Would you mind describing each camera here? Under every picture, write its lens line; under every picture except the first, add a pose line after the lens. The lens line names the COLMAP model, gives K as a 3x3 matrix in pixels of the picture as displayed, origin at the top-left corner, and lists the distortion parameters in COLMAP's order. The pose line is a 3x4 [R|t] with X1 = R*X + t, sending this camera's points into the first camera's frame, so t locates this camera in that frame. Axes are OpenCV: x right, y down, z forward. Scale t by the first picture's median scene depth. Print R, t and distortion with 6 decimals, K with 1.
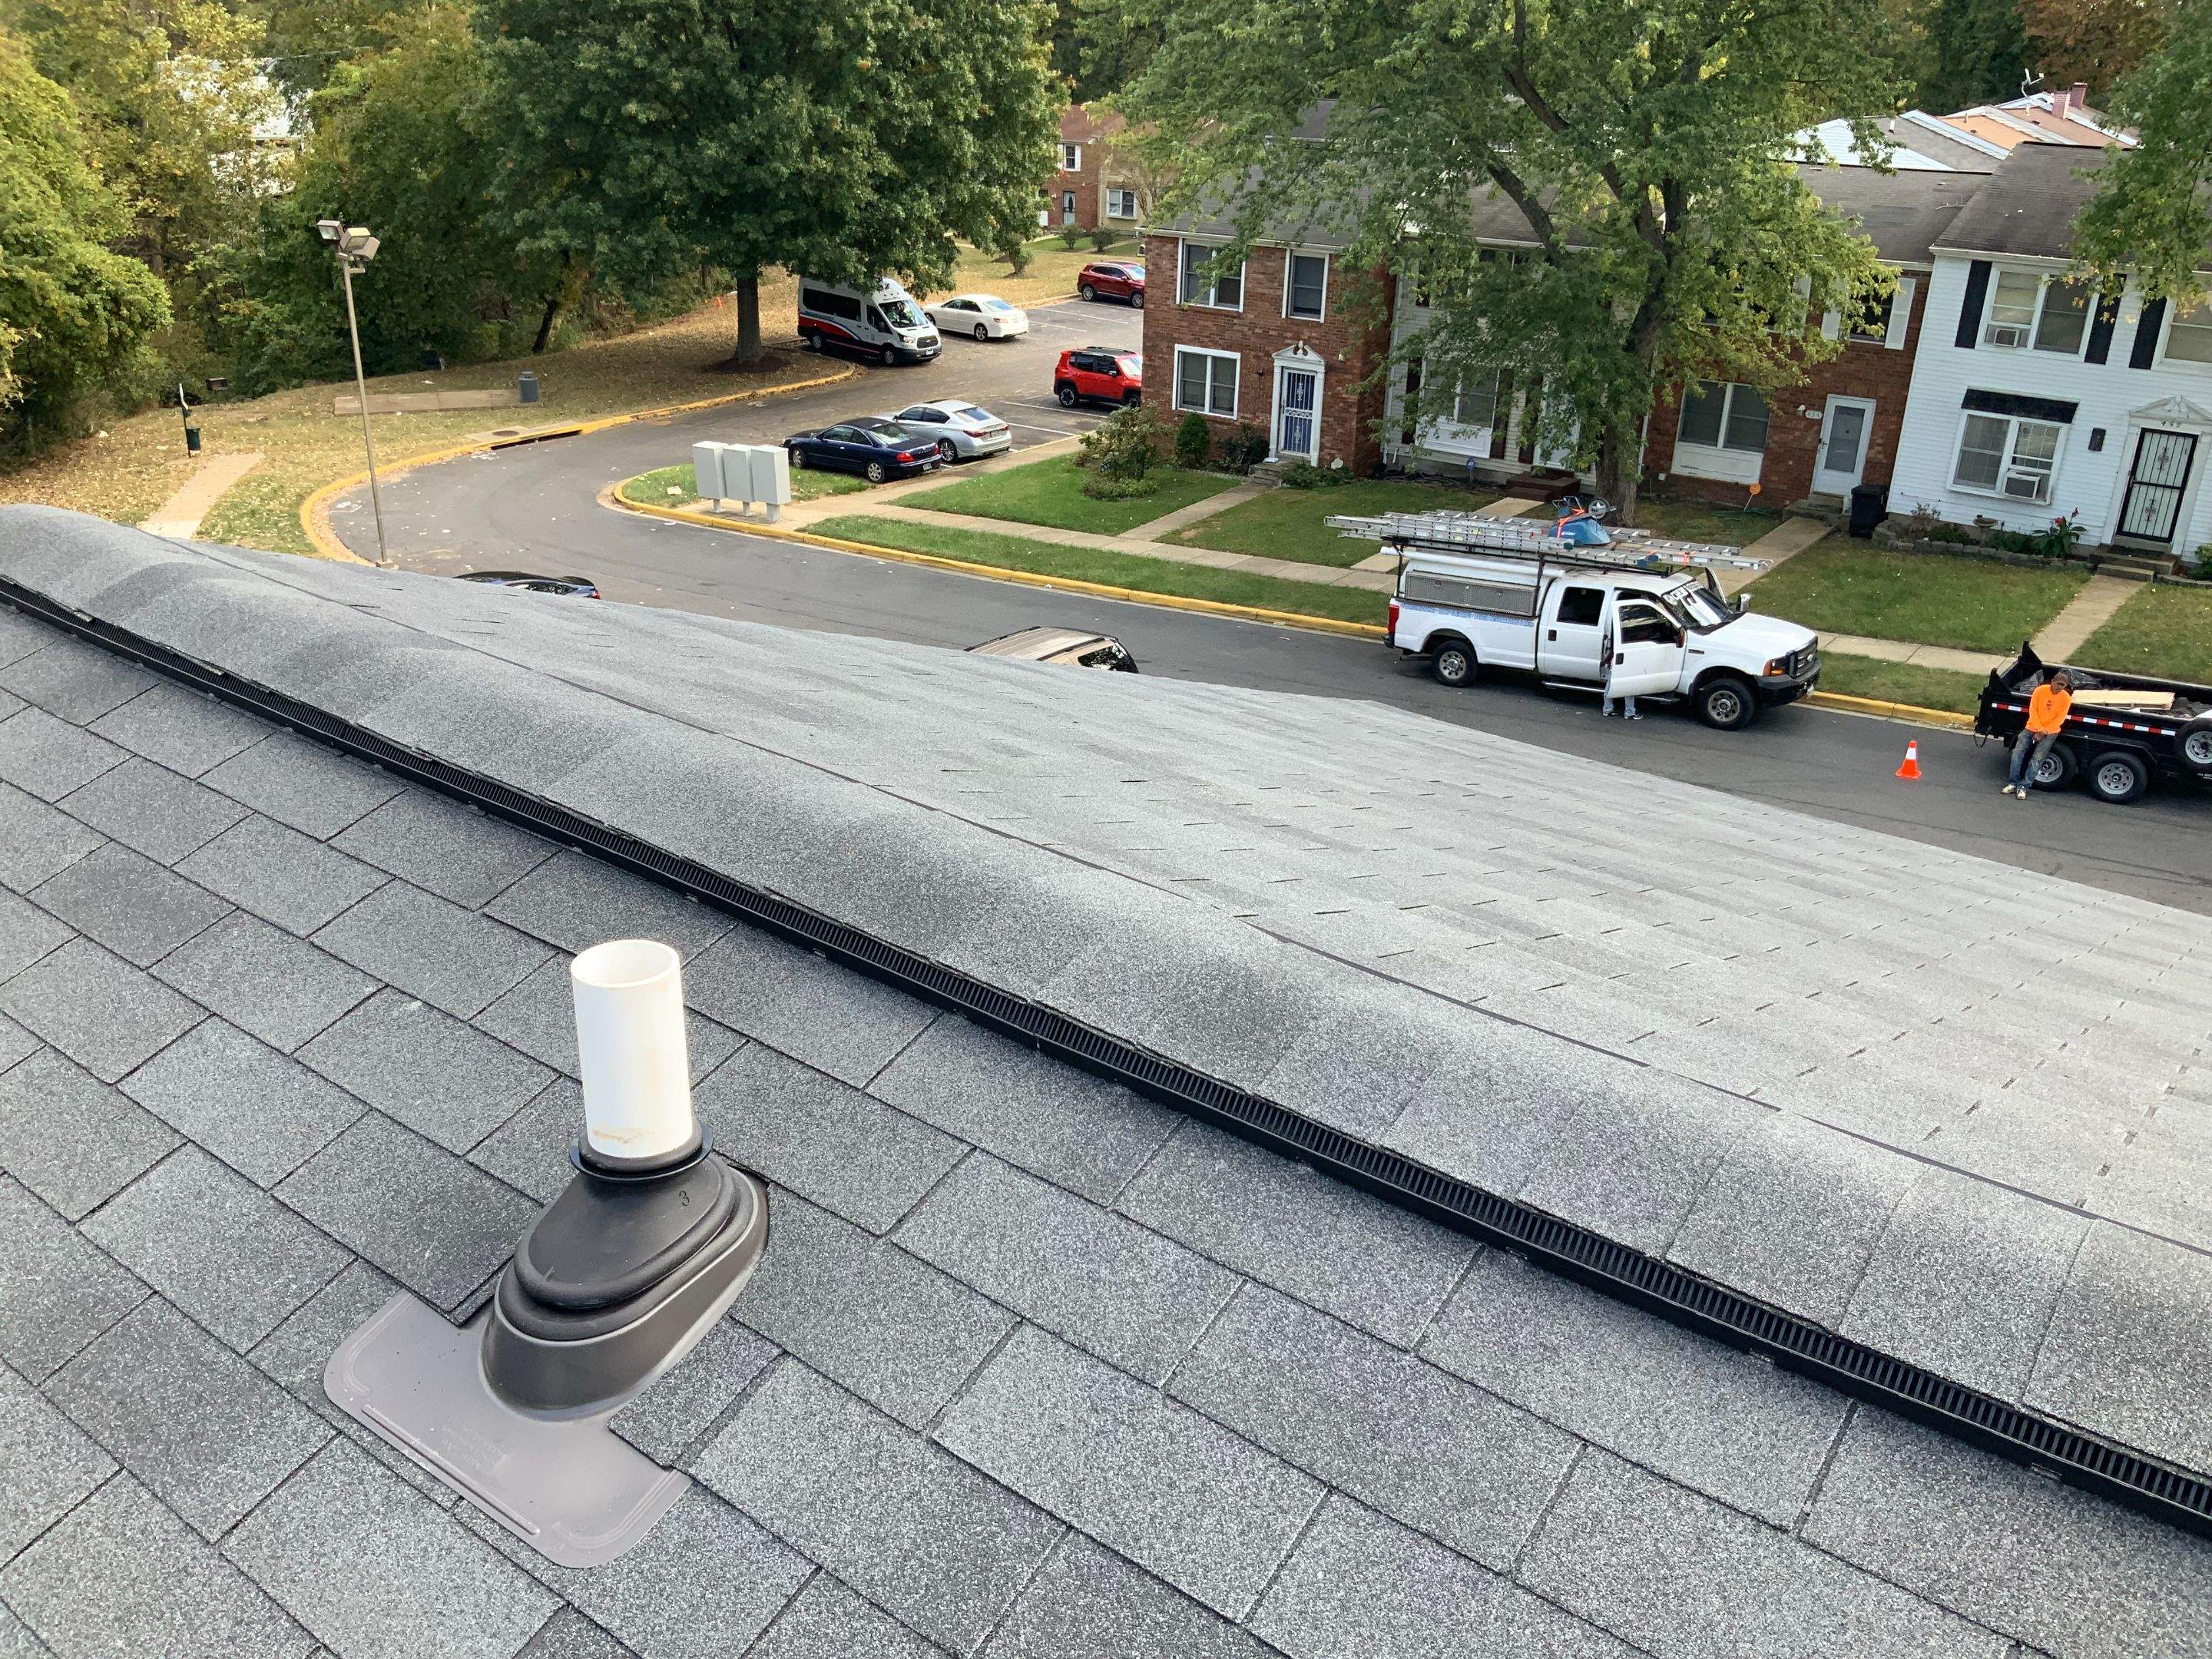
lens RADIAL K [[1852.0, 0, 1110.0], [0, 1852.0, 826.8], [0, 0, 1]] dist [0.141525, -0.276058]
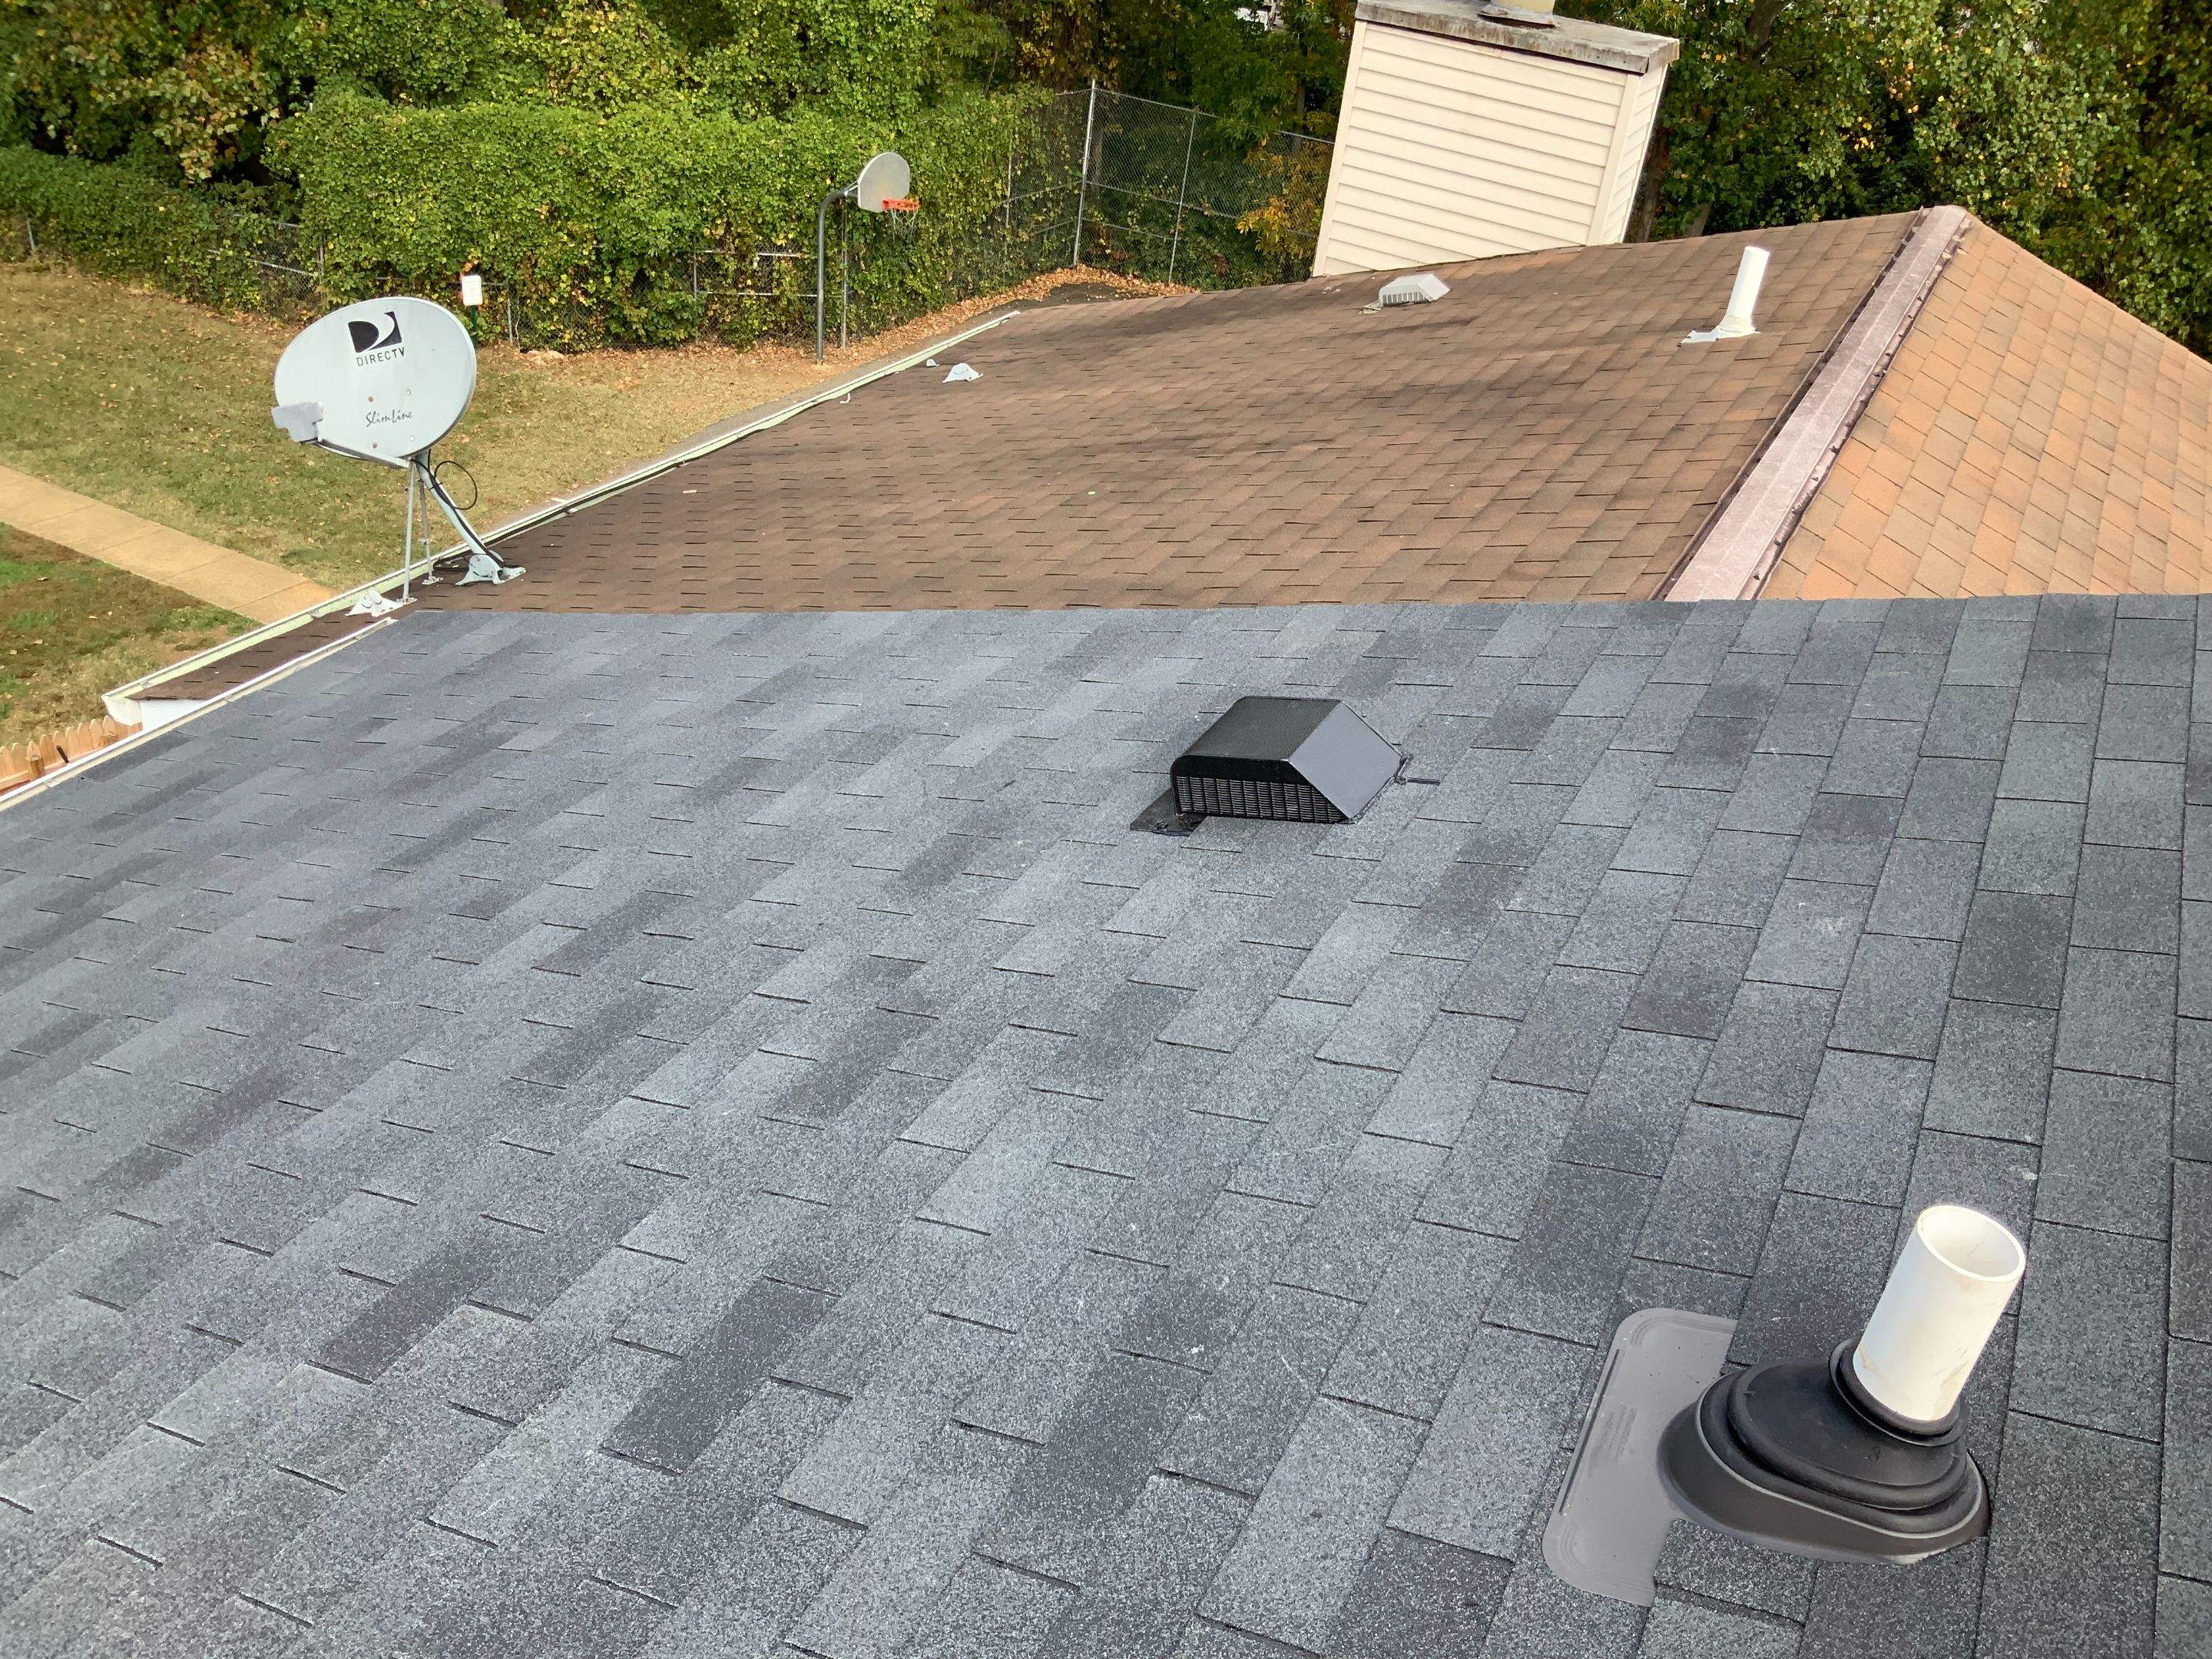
lens RADIAL K [[1852.0, 0, 1110.0], [0, 1852.0, 826.8], [0, 0, 1]] dist [0.141525, -0.276058]
pose [[0.162078, 0.522374, -0.837171, 0.396491], [-0.480349, 0.782852, 0.395484, -0.281918], [0.861972, 0.338036, 0.377805, 0.154330]]
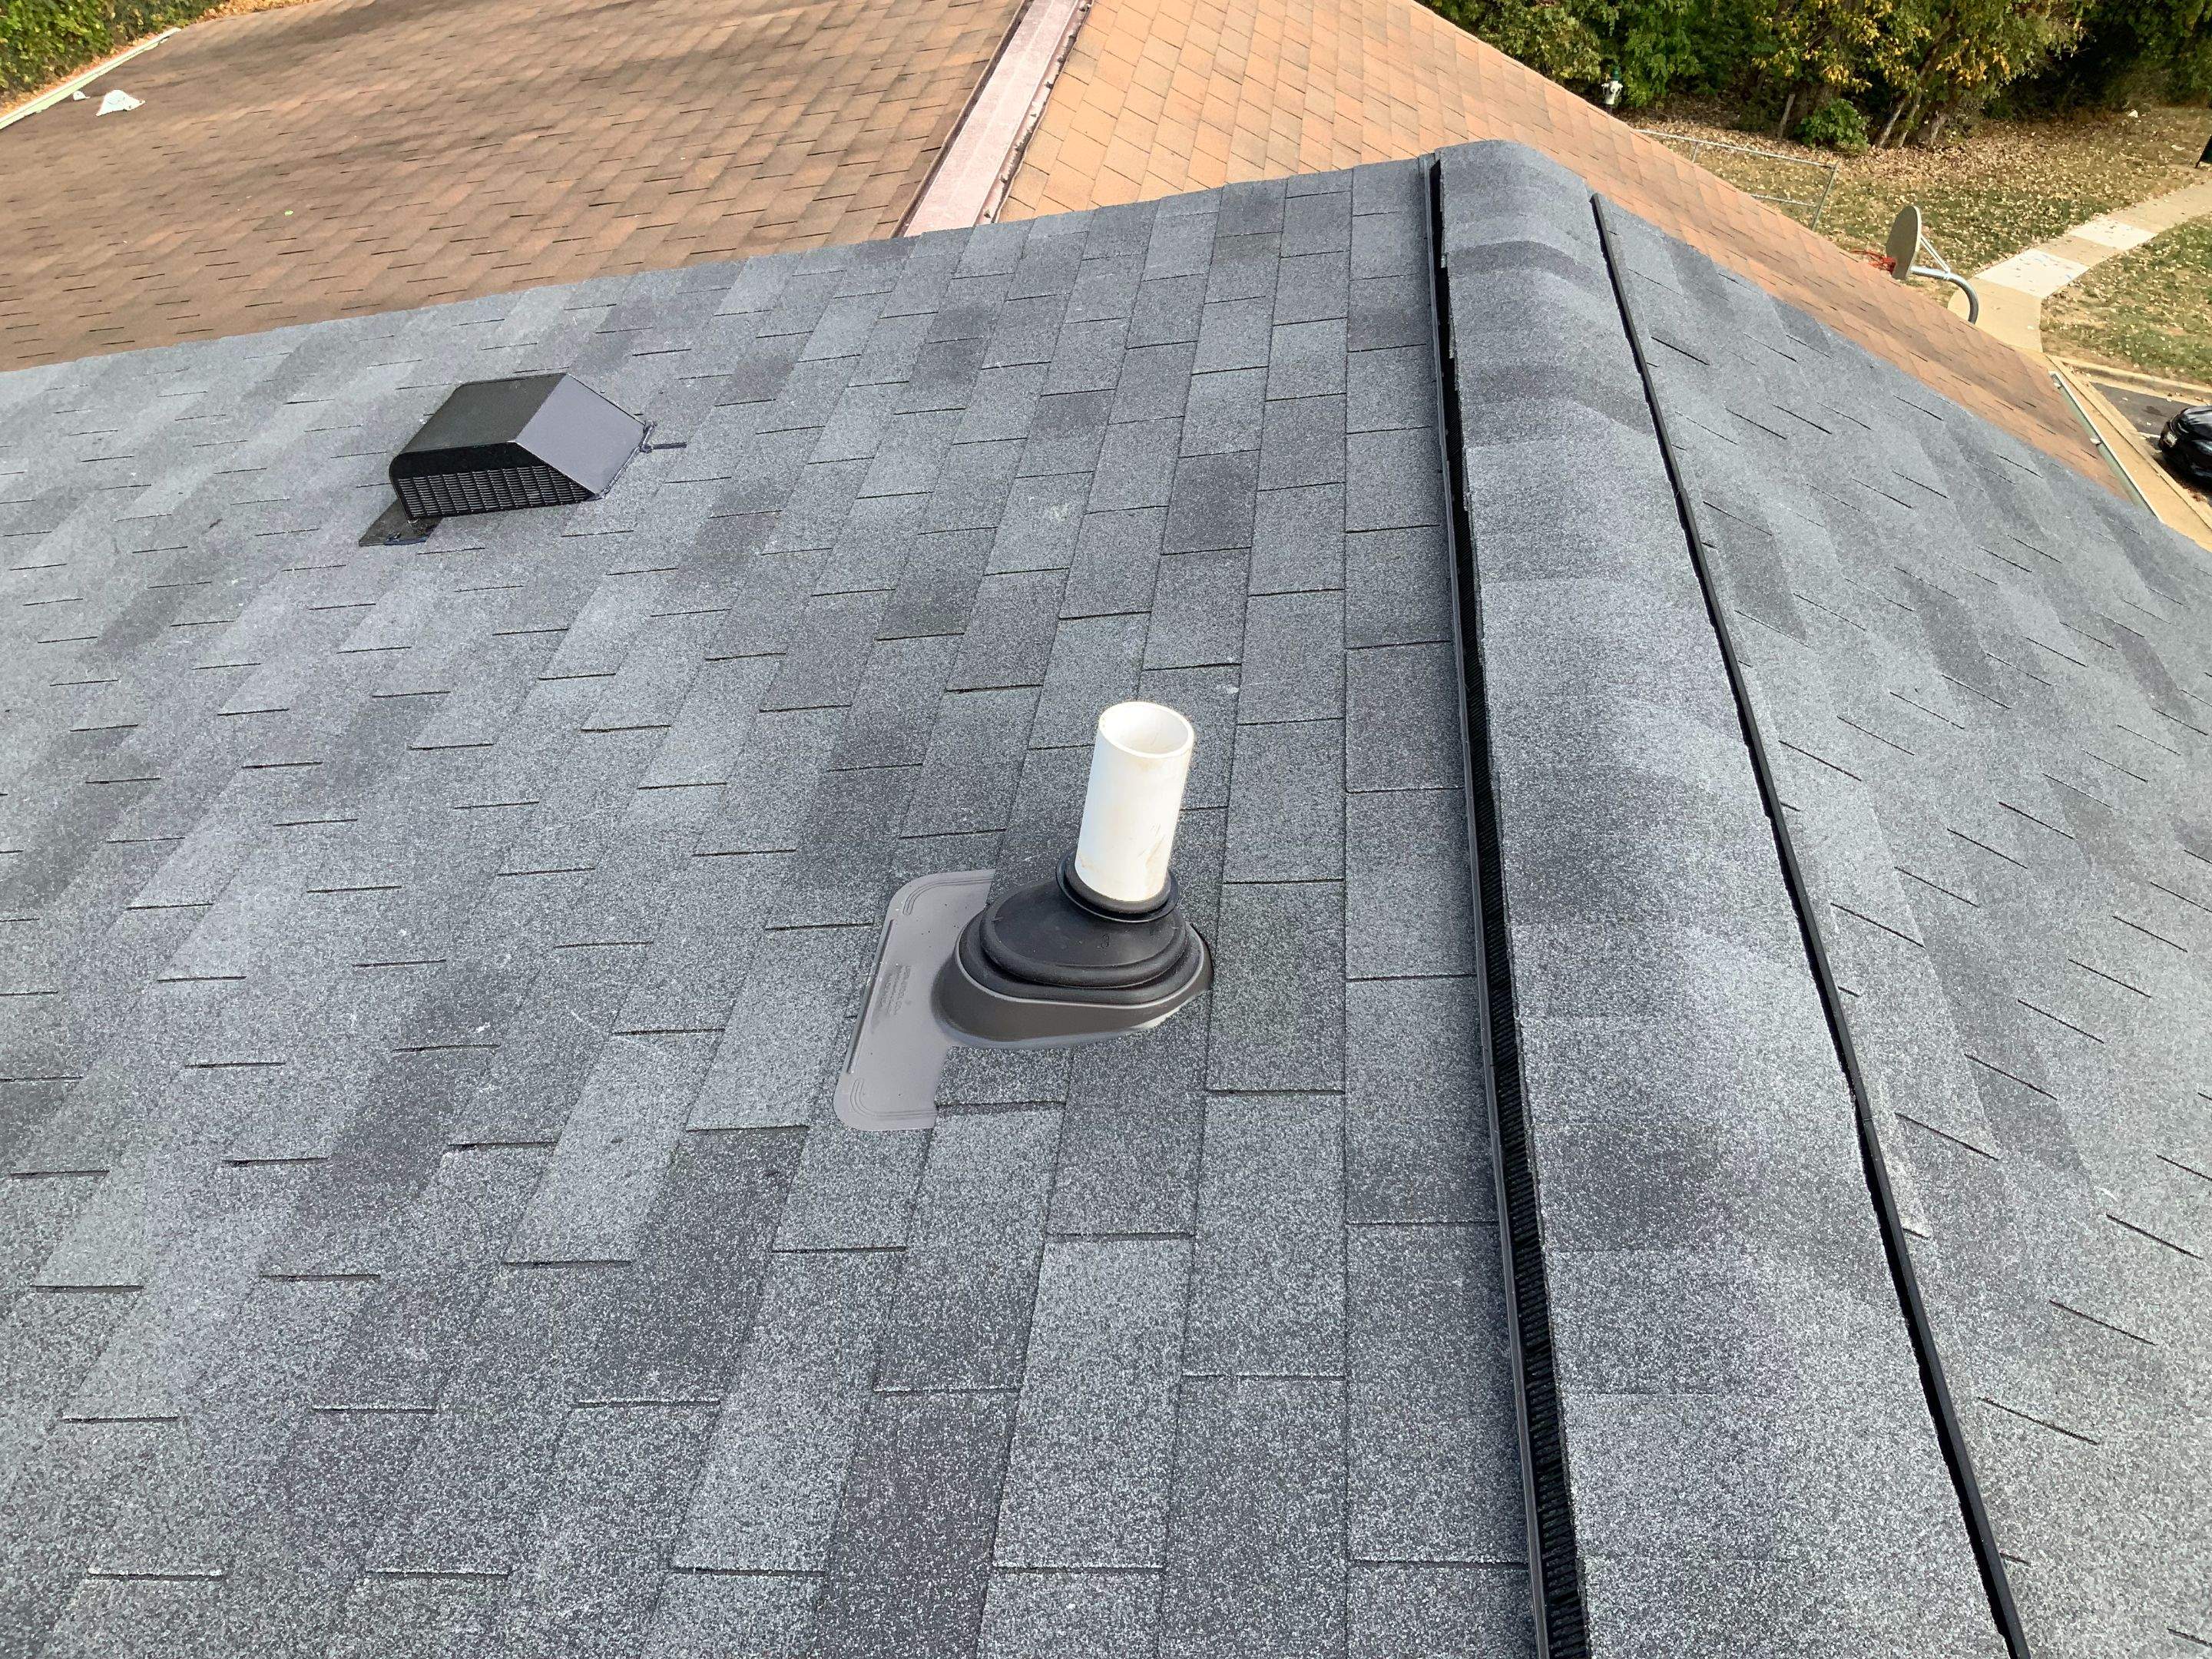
lens RADIAL K [[1852.0, 0, 1110.0], [0, 1852.0, 826.8], [0, 0, 1]] dist [0.141525, -0.276058]
pose [[0.507170, 0.558958, -0.656006, 0.474420], [-0.444741, 0.821728, 0.356326, -0.259806], [0.738230, 0.111035, 0.665348, 0.279108]]
